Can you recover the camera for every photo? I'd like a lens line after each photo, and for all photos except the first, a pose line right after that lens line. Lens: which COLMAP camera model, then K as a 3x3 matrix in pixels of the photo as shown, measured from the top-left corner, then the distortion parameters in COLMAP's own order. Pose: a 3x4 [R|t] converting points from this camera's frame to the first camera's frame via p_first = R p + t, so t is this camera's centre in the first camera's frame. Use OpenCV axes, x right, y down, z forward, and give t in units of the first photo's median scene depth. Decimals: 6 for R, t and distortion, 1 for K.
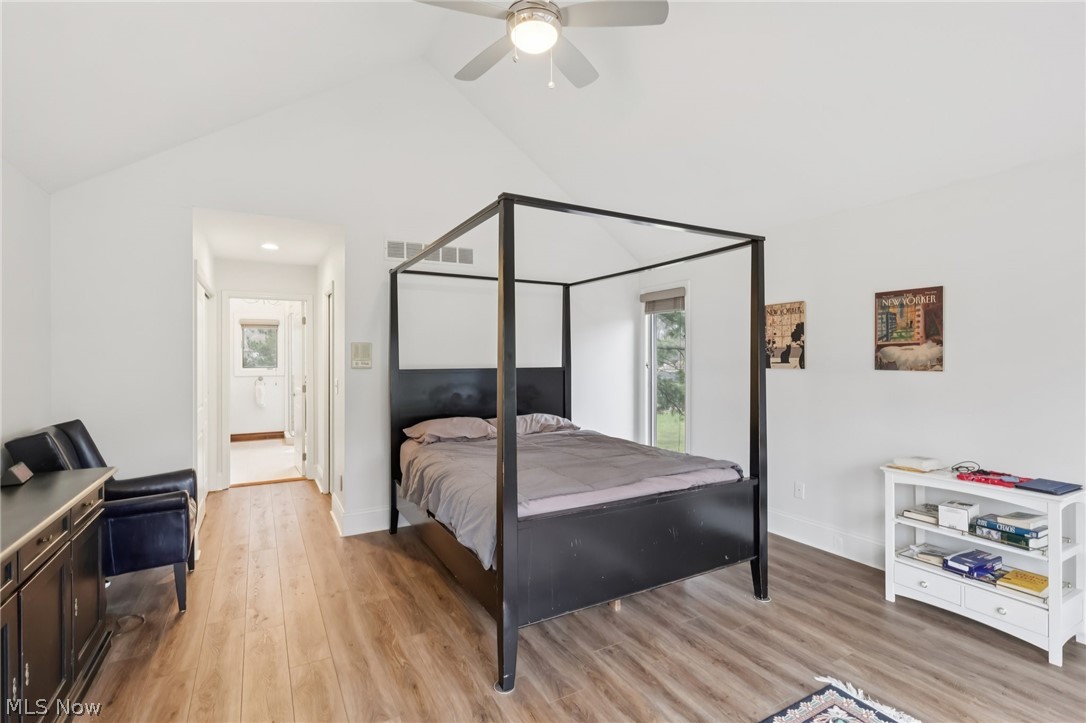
lens RADIAL K [[510.2, 0, 541.8], [0, 510.2, 364.0], [0, 0, 1]] dist [-0.000513, 0.001038]
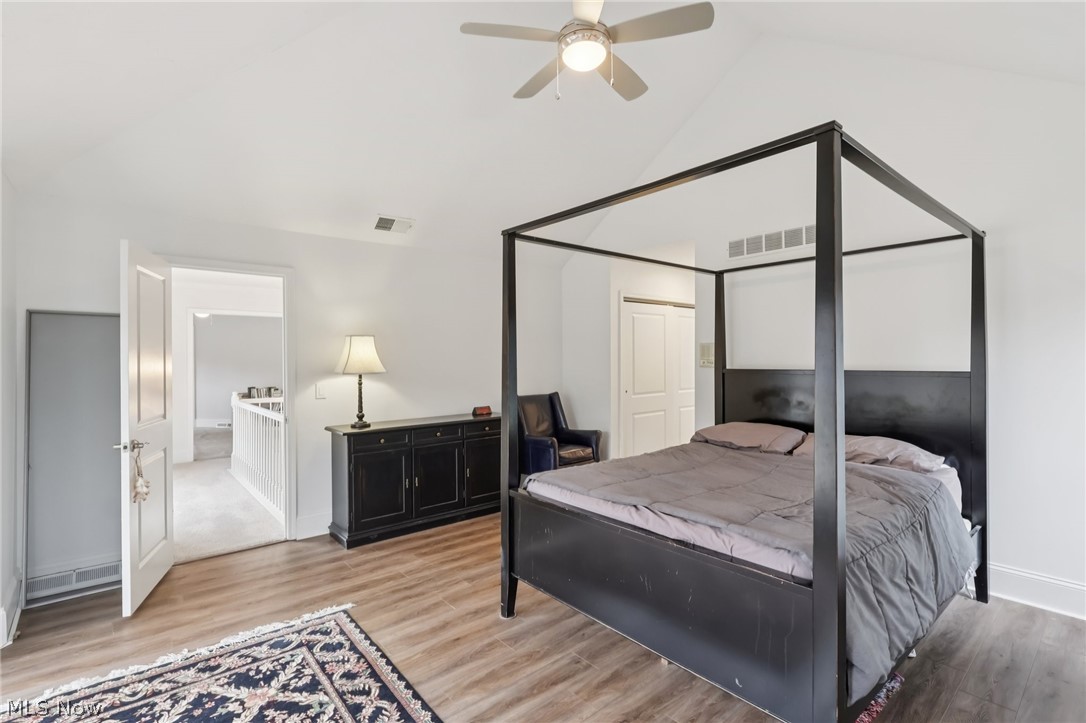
lens RADIAL K [[510.2, 0, 540.2], [0, 510.2, 357.0], [0, 0, 1]] dist [-0.000513, 0.001038]
pose [[0.177248, 0.004681, -0.984155, 0.850685], [0.002953, 0.999982, 0.005288, -0.024430], [0.984162, -0.003844, 0.177231, 0.591728]]
